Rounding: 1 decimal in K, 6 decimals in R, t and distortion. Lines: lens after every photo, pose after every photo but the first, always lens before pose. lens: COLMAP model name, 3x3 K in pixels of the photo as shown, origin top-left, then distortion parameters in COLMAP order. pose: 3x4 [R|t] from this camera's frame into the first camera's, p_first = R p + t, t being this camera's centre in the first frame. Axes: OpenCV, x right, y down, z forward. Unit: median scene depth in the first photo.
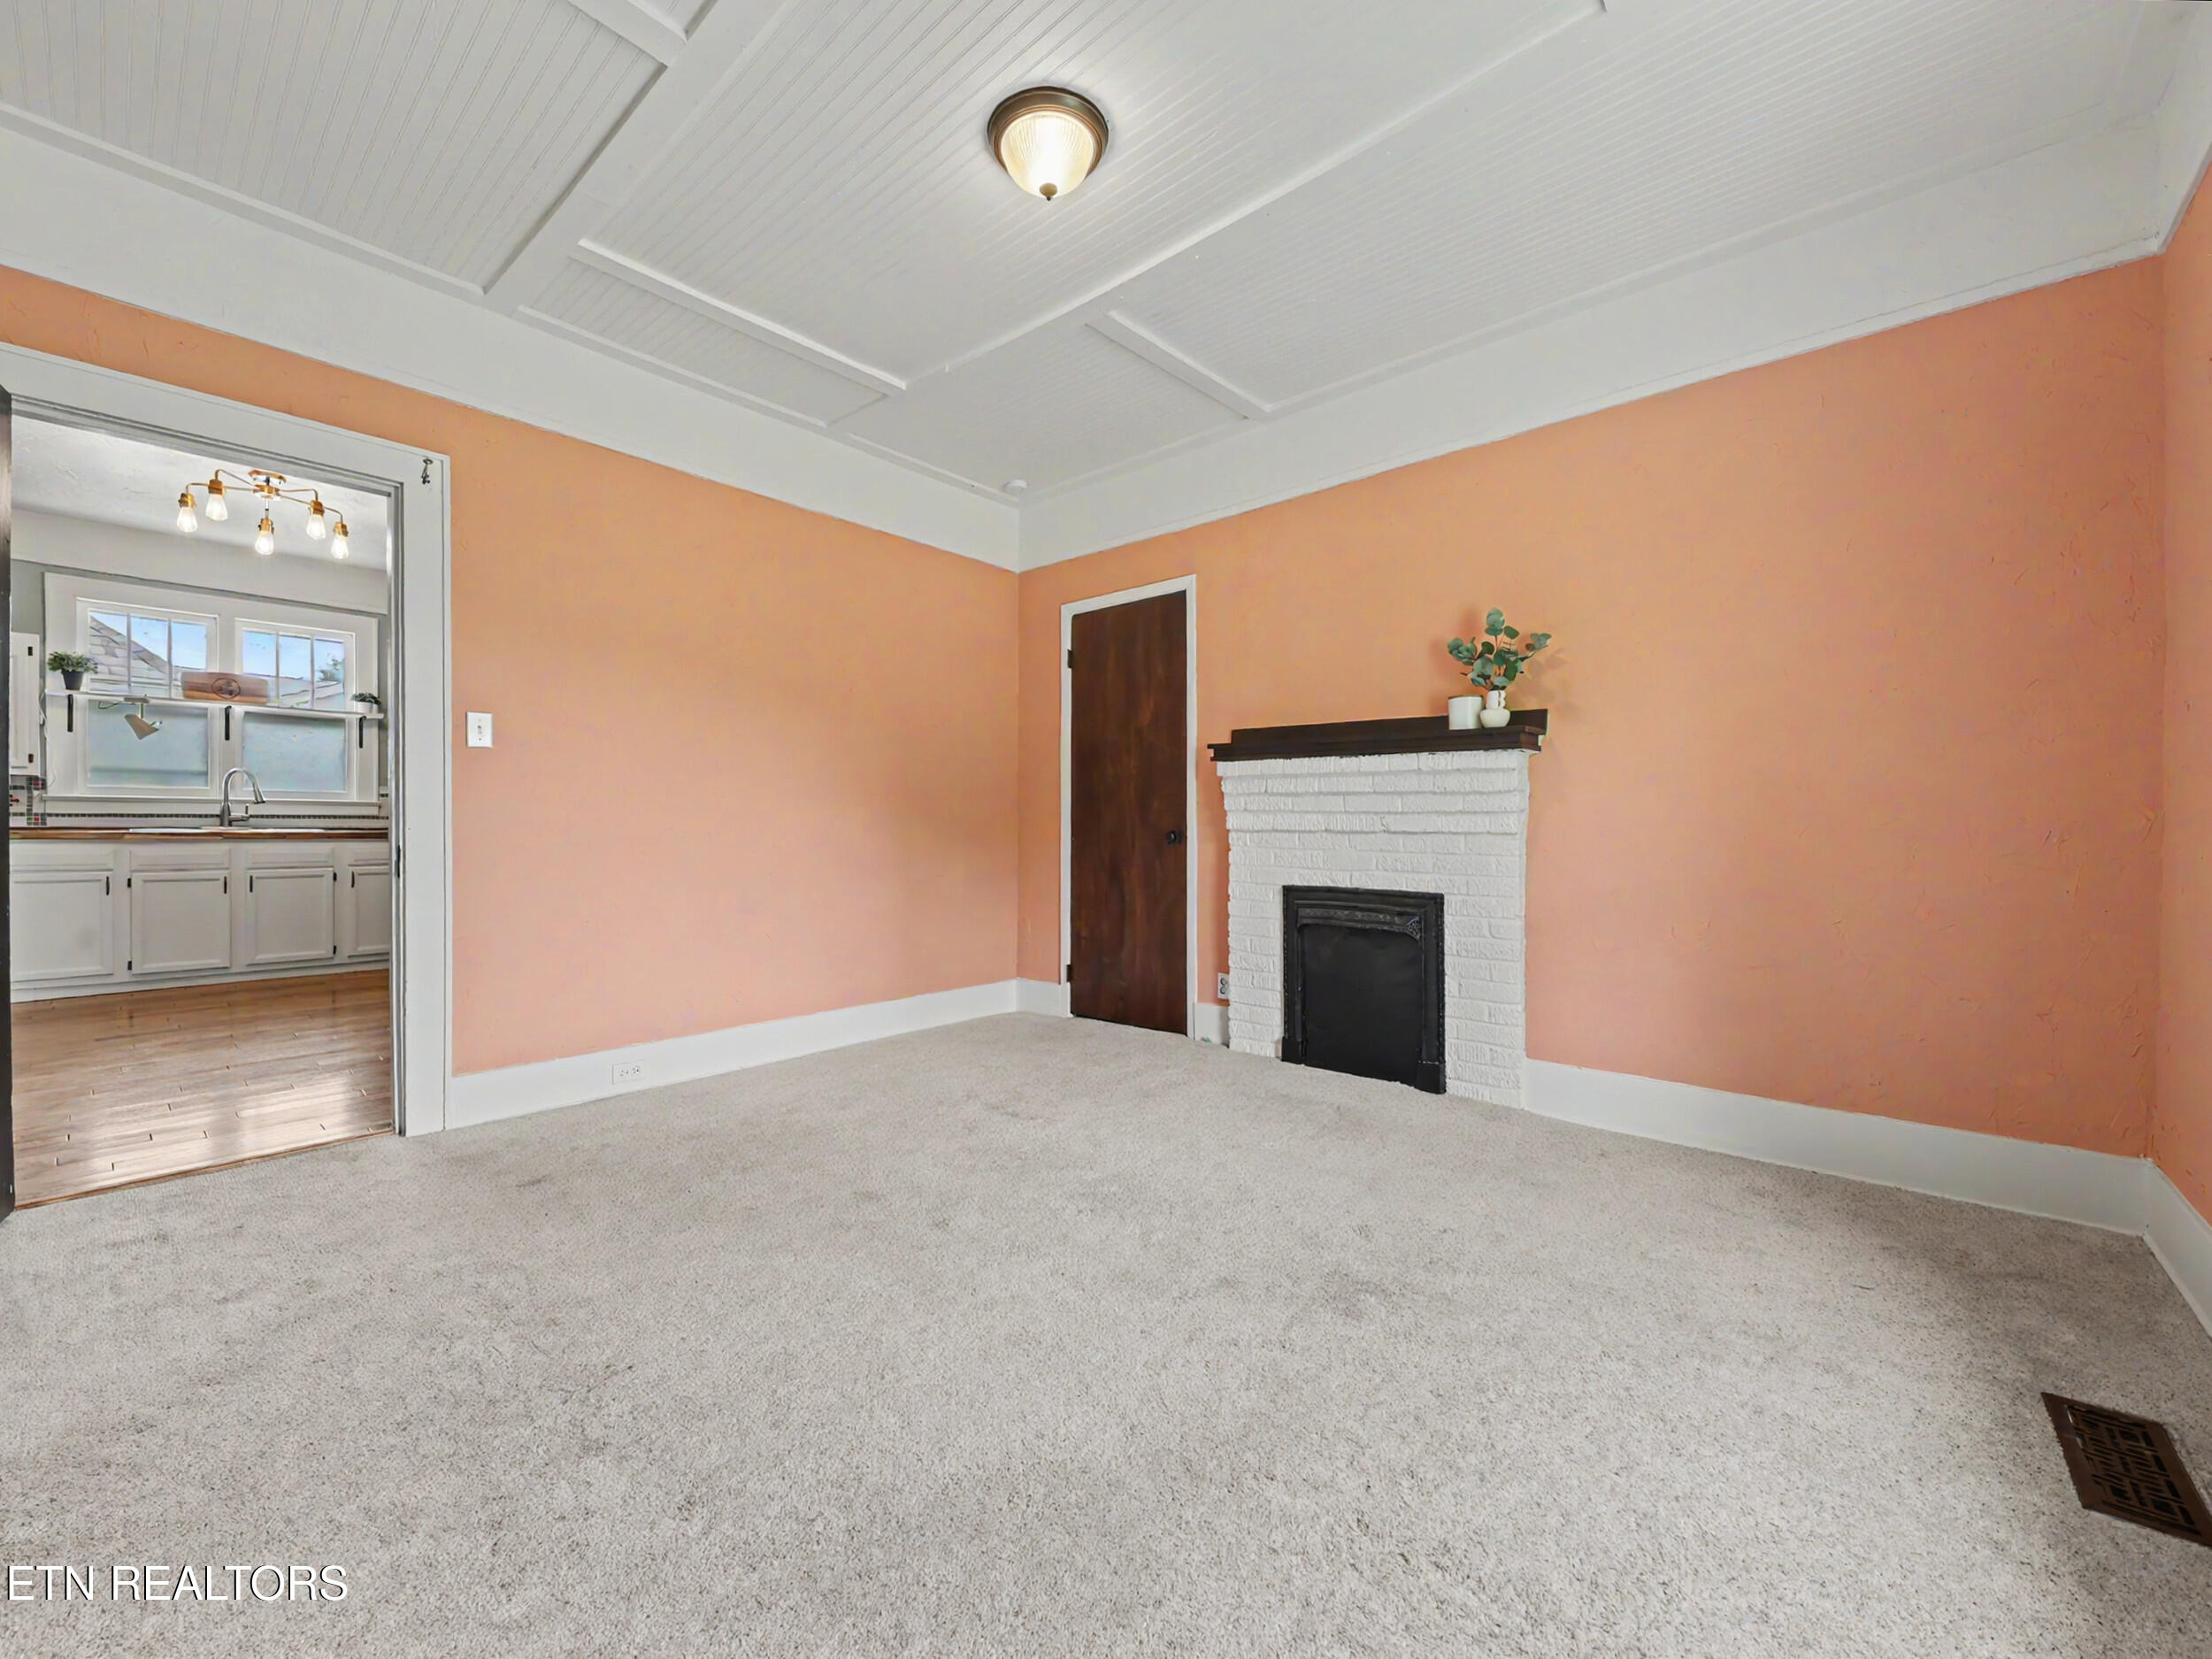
lens RADIAL K [[882.2, 0, 1101.0], [0, 882.2, 839.8], [0, 0, 1]] dist [-0.002061, -0.000587]
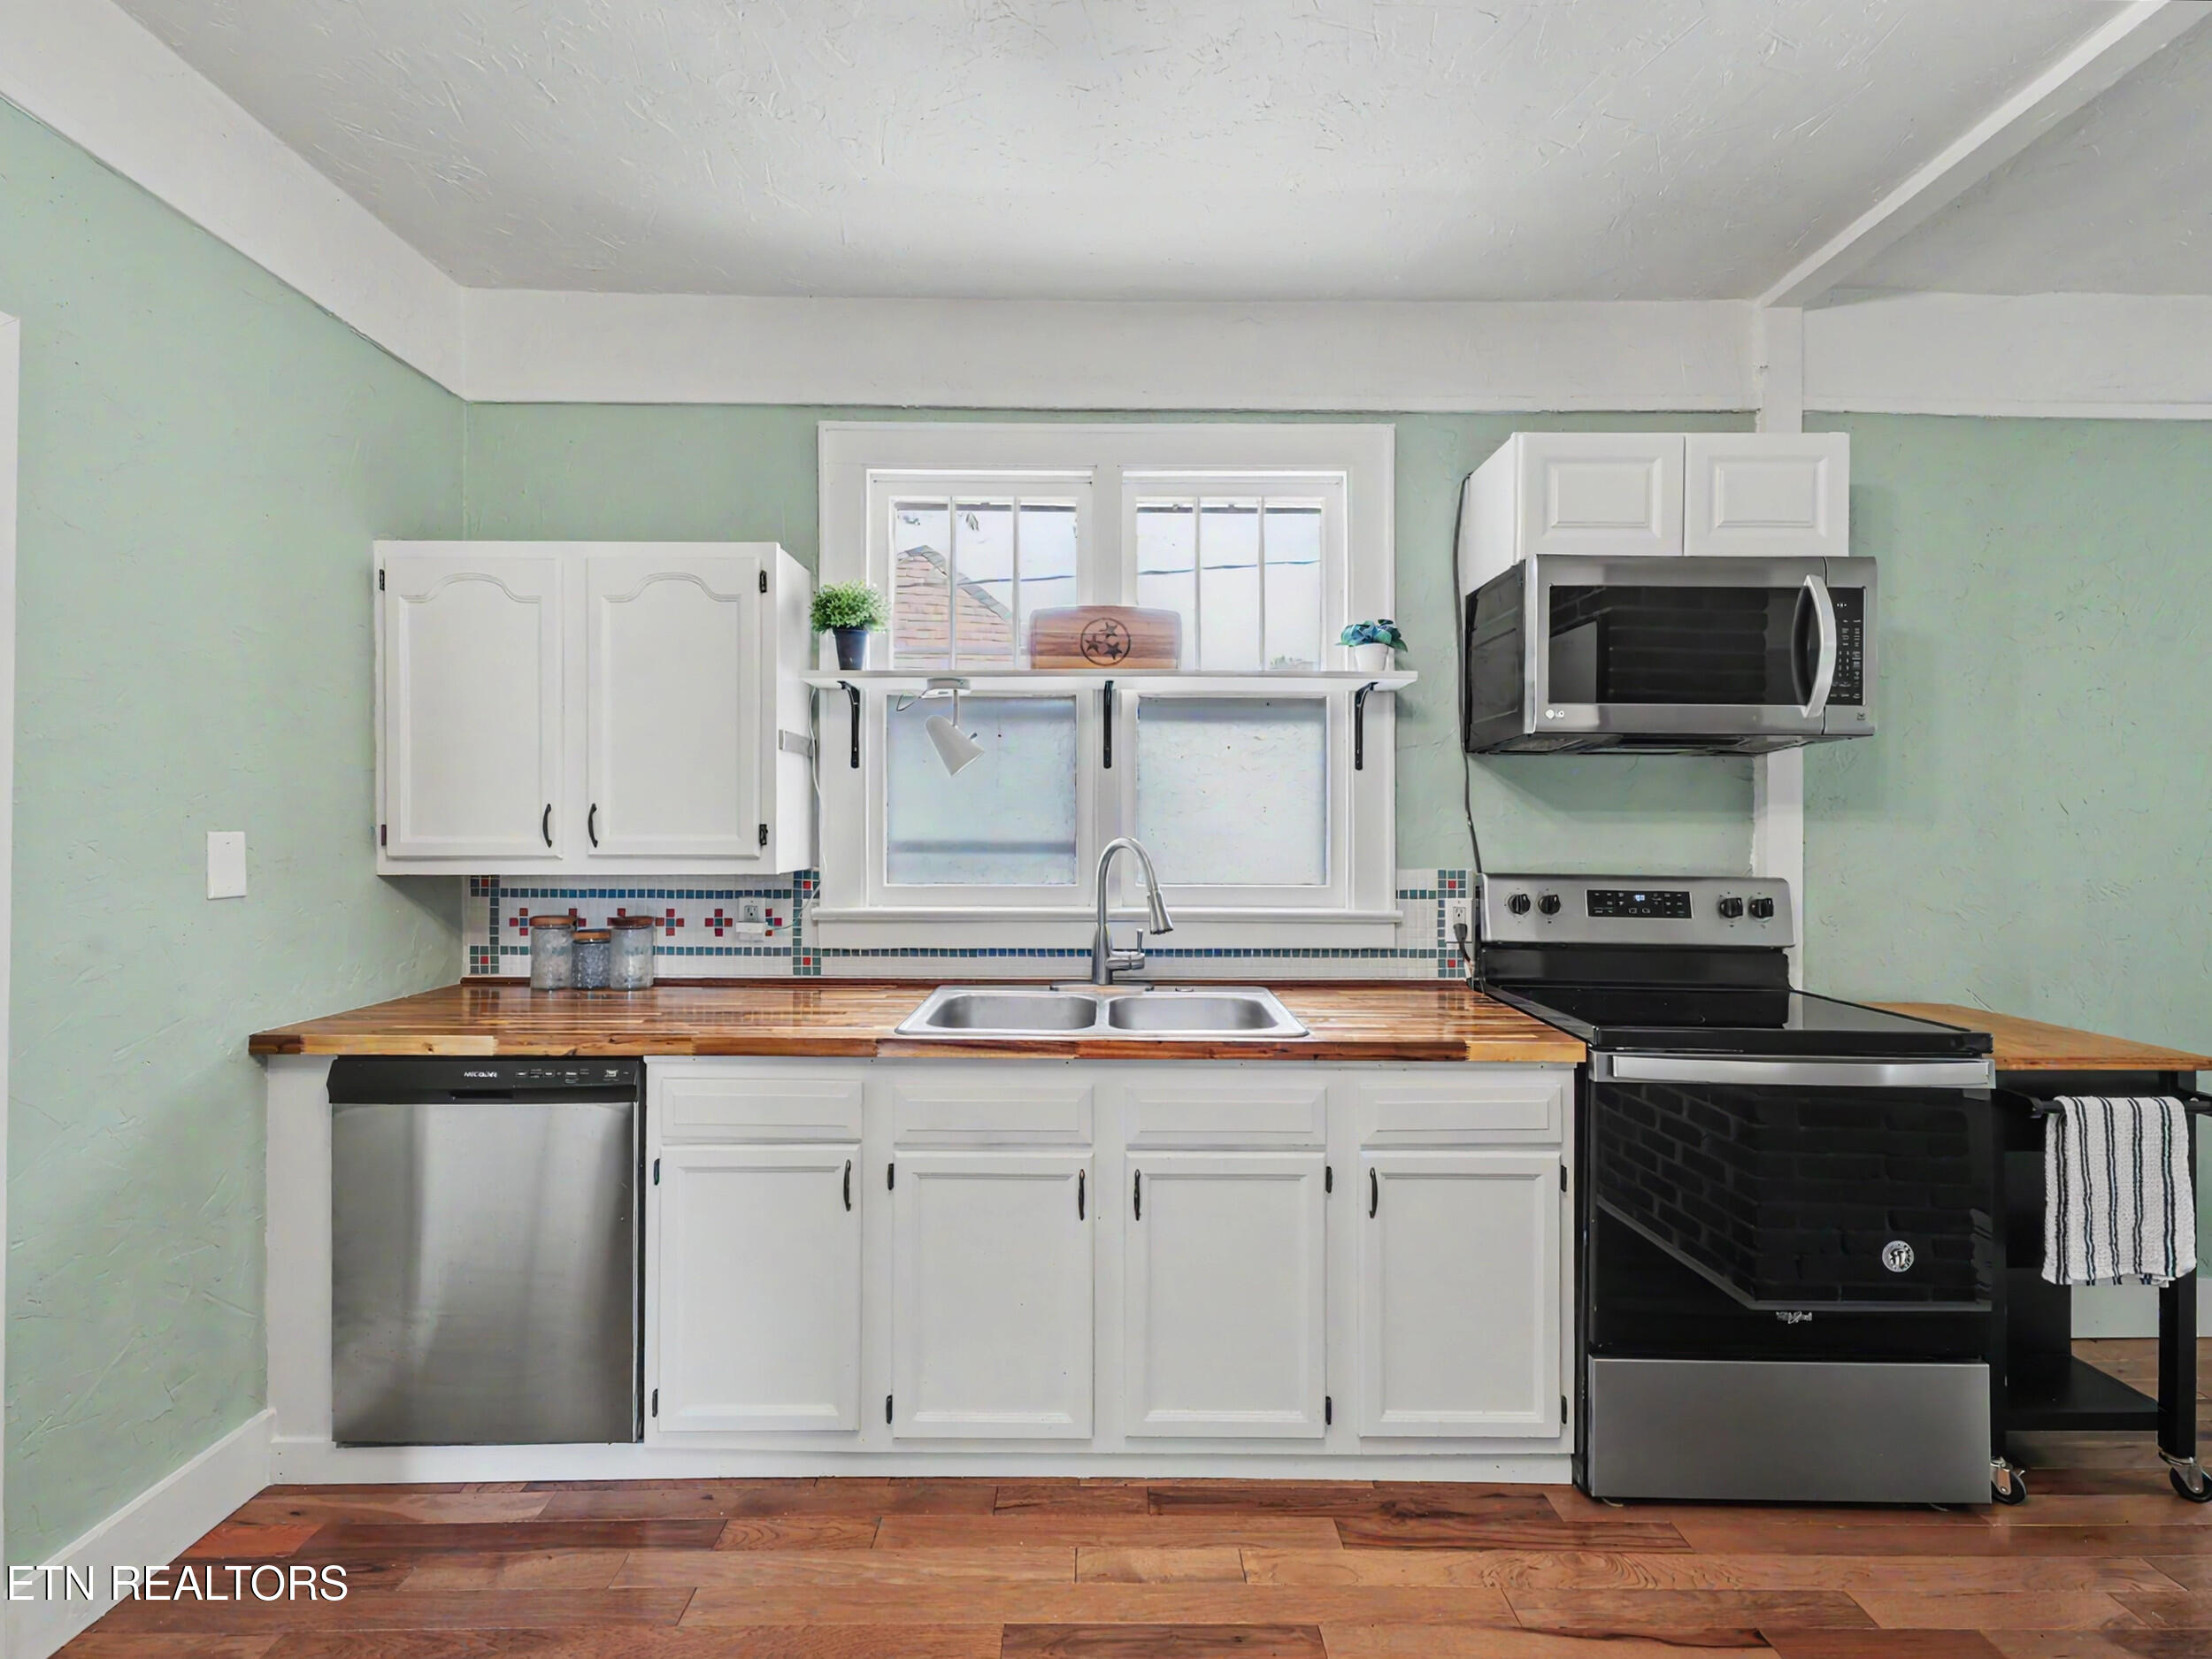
lens RADIAL K [[889.0, 0, 1107.6], [0, 889.0, 828.3], [0, 0, 1]] dist [0.000256, -0.000025]
pose [[0.662454, -0.005926, -0.749079, -0.687604], [-0.007940, 0.999857, -0.014931, -0.079243], [0.749061, 0.015839, 0.662312, 0.731746]]
